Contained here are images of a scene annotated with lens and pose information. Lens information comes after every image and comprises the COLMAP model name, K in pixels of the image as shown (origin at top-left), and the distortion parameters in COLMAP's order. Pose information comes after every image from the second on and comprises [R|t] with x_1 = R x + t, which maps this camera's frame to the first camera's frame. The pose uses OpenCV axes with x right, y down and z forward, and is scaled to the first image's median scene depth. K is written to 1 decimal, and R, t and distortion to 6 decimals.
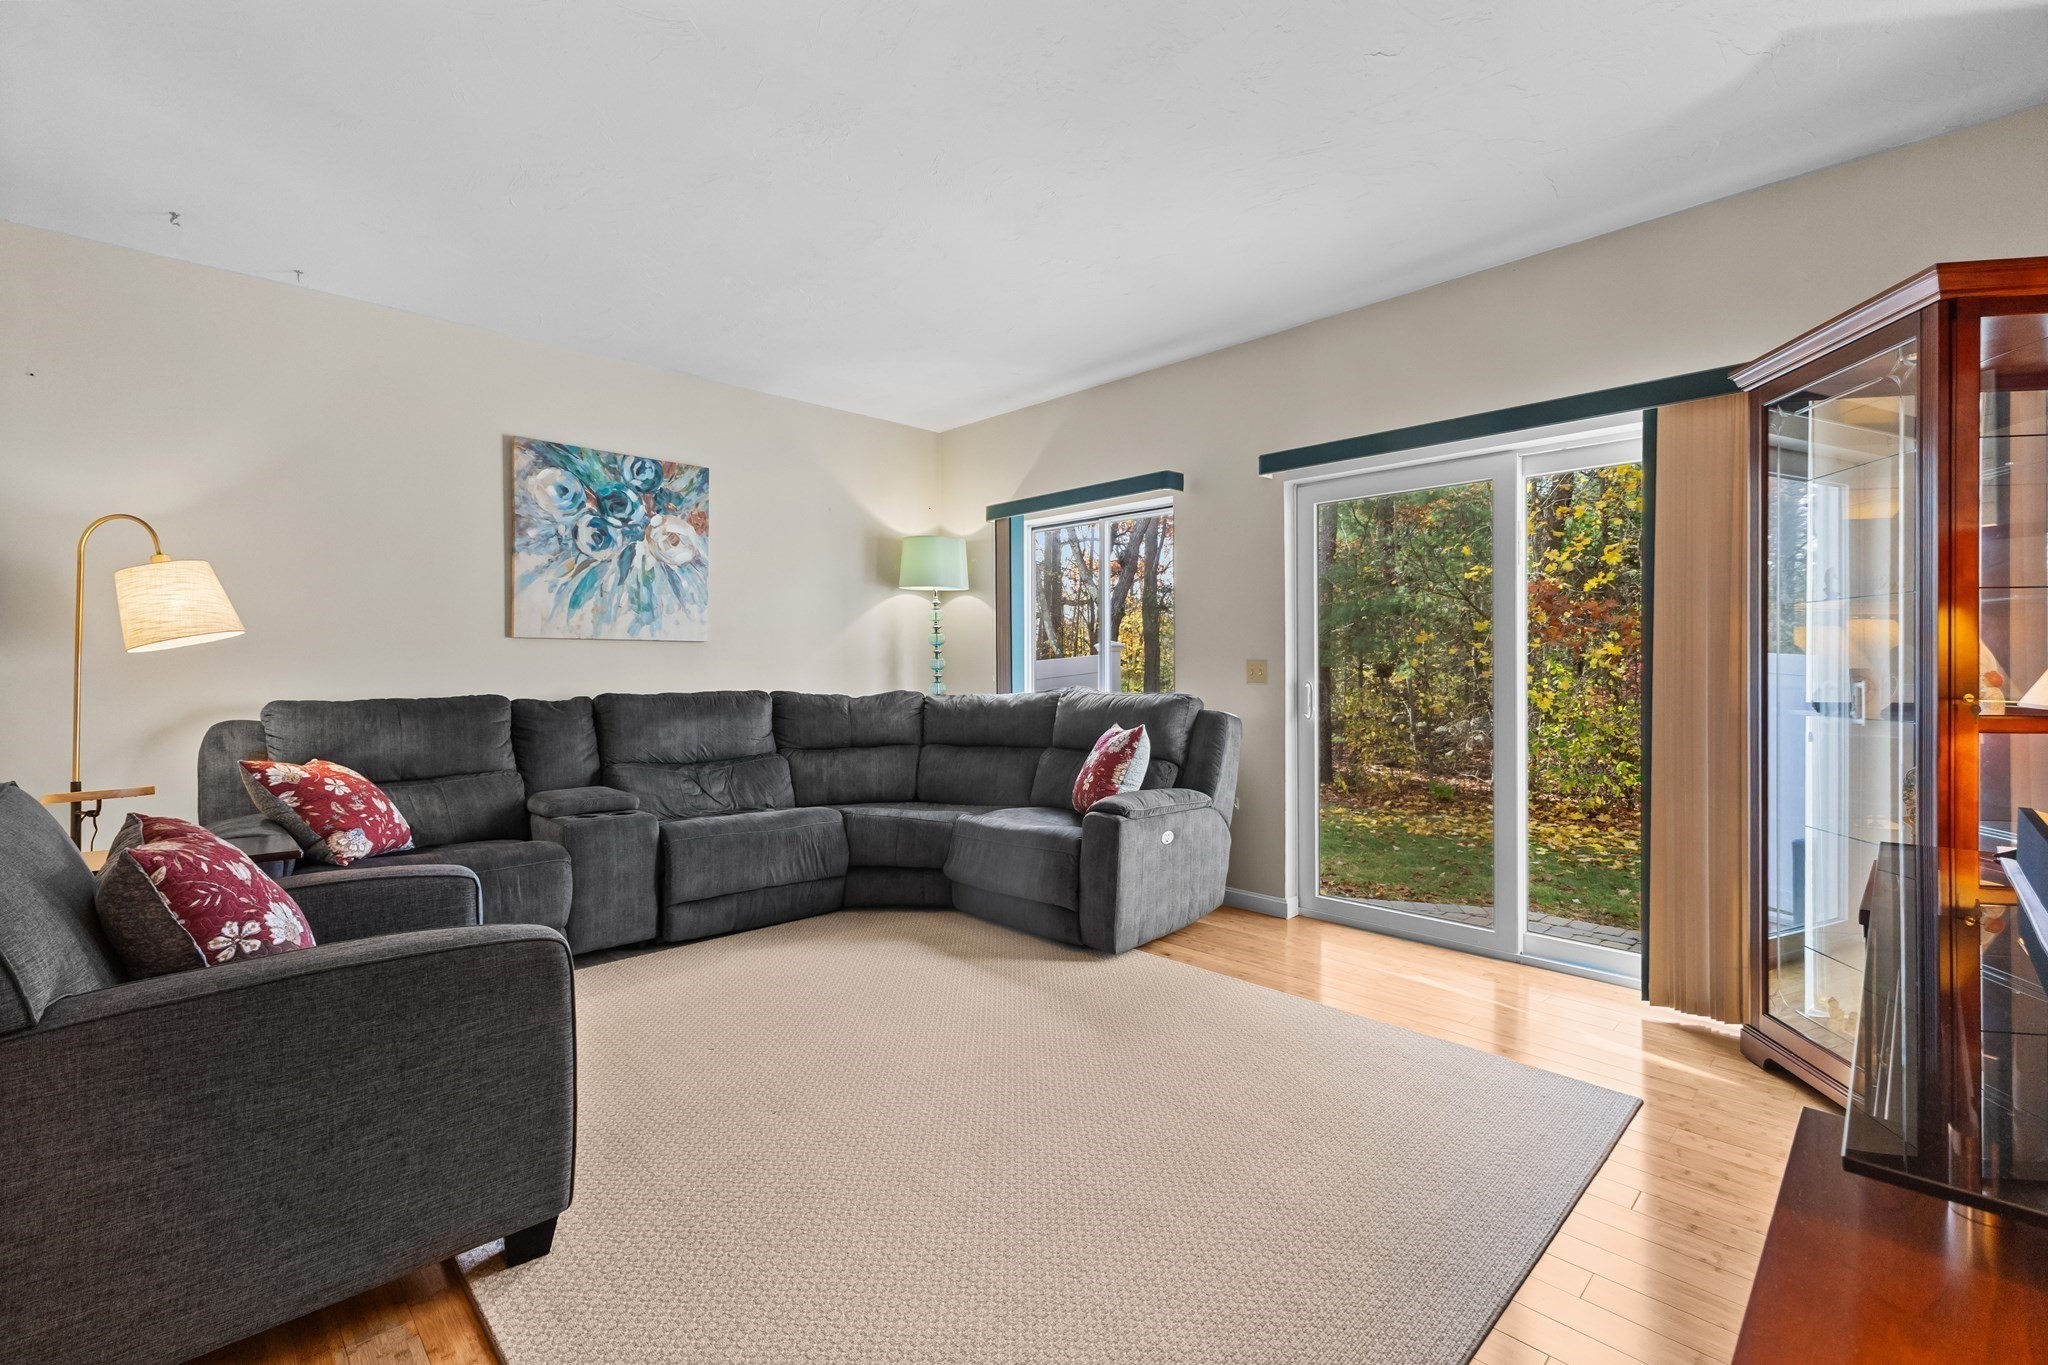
lens RADIAL K [[884.6, 0, 1029.1], [0, 884.6, 670.5], [0, 0, 1]] dist [0.000355, -0.000179]
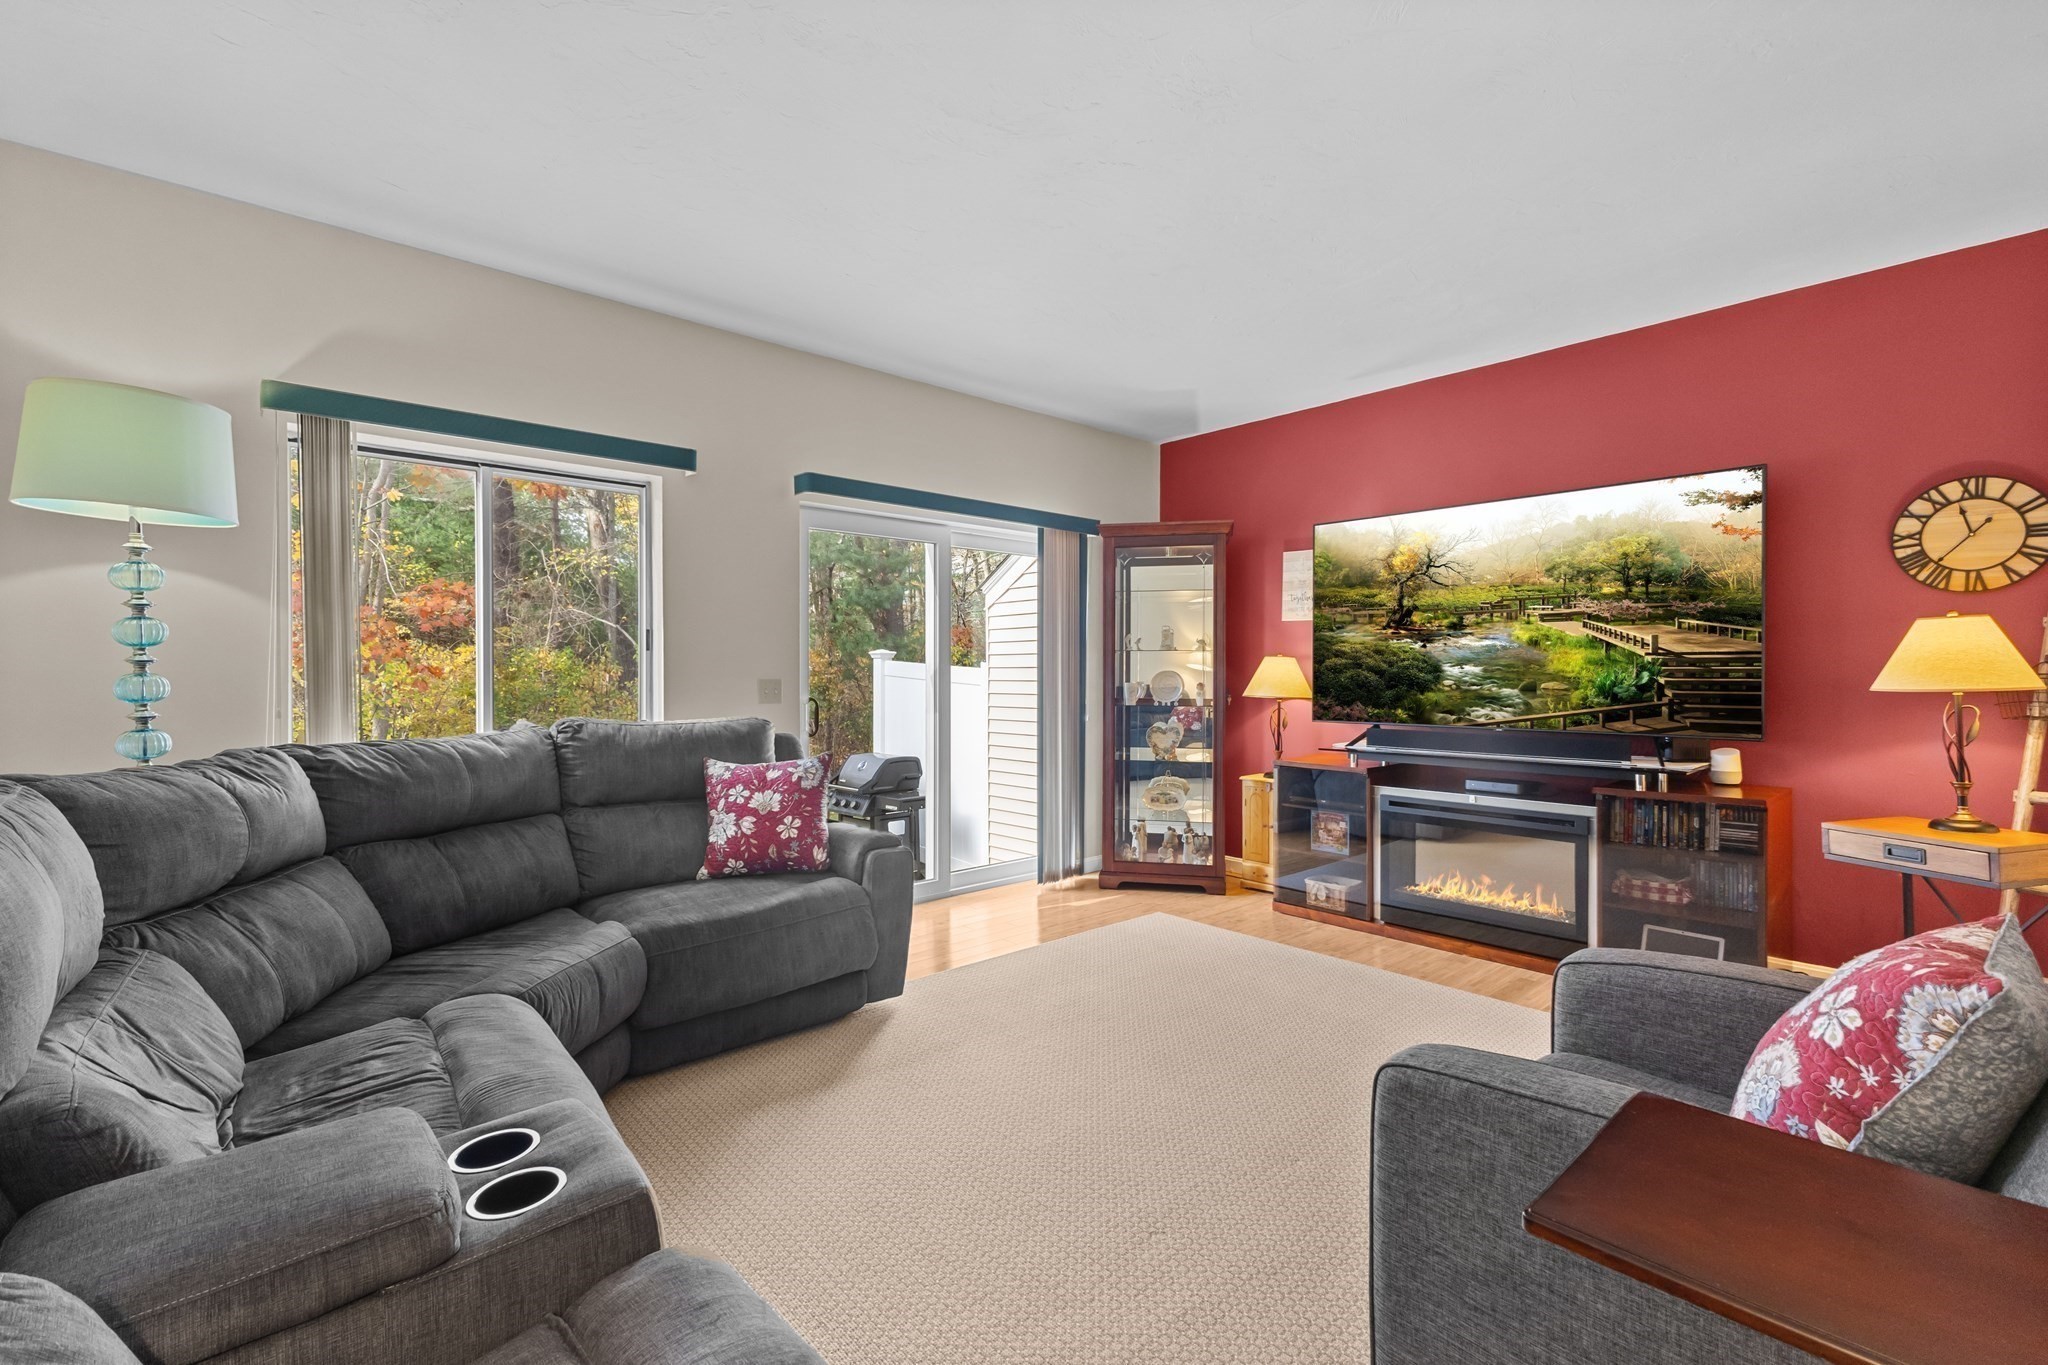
lens RADIAL K [[884.6, 0, 1029.1], [0, 884.6, 670.5], [0, 0, 1]] dist [0.000355, -0.000179]
pose [[0.052112, -0.000800, 0.998641, -0.699036], [0.003665, 0.999993, 0.000609, -0.019545], [-0.998634, 0.003628, 0.052115, 0.682742]]
